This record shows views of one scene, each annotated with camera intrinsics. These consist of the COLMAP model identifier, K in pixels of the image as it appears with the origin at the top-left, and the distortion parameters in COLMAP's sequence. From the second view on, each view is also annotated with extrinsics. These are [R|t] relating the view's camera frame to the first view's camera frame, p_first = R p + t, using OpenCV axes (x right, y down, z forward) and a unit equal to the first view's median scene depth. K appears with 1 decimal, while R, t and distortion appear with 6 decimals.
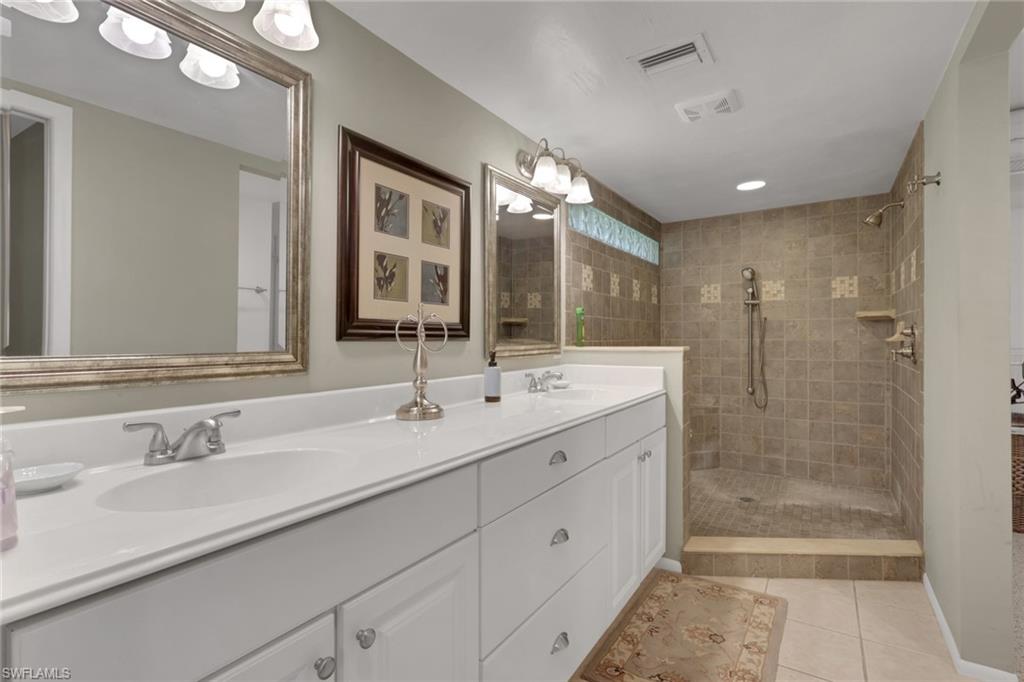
lens RADIAL K [[492.0, 0, 508.6], [0, 492.0, 338.8], [0, 0, 1]] dist [-0.001034, -0.000781]
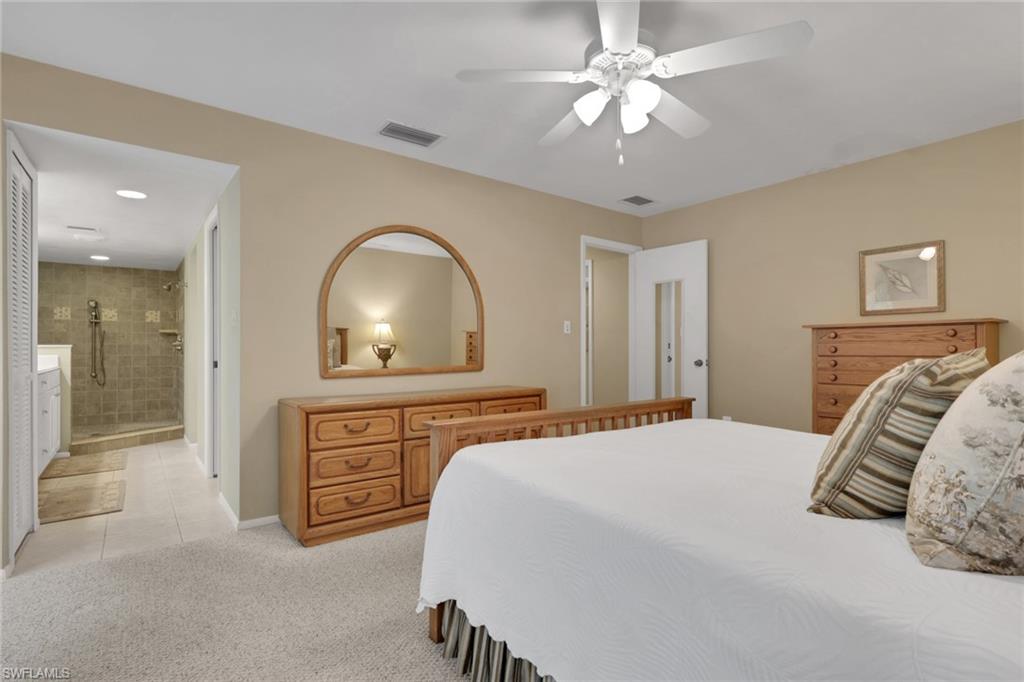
lens RADIAL K [[492.0, 0, 511.6], [0, 492.0, 346.7], [0, 0, 1]] dist [-0.001034, -0.000781]
pose [[0.334853, 0.006515, 0.942248, -0.596326], [0.001287, 0.999972, -0.007371, 0.025337], [-0.942269, 0.003680, 0.334836, -0.875698]]
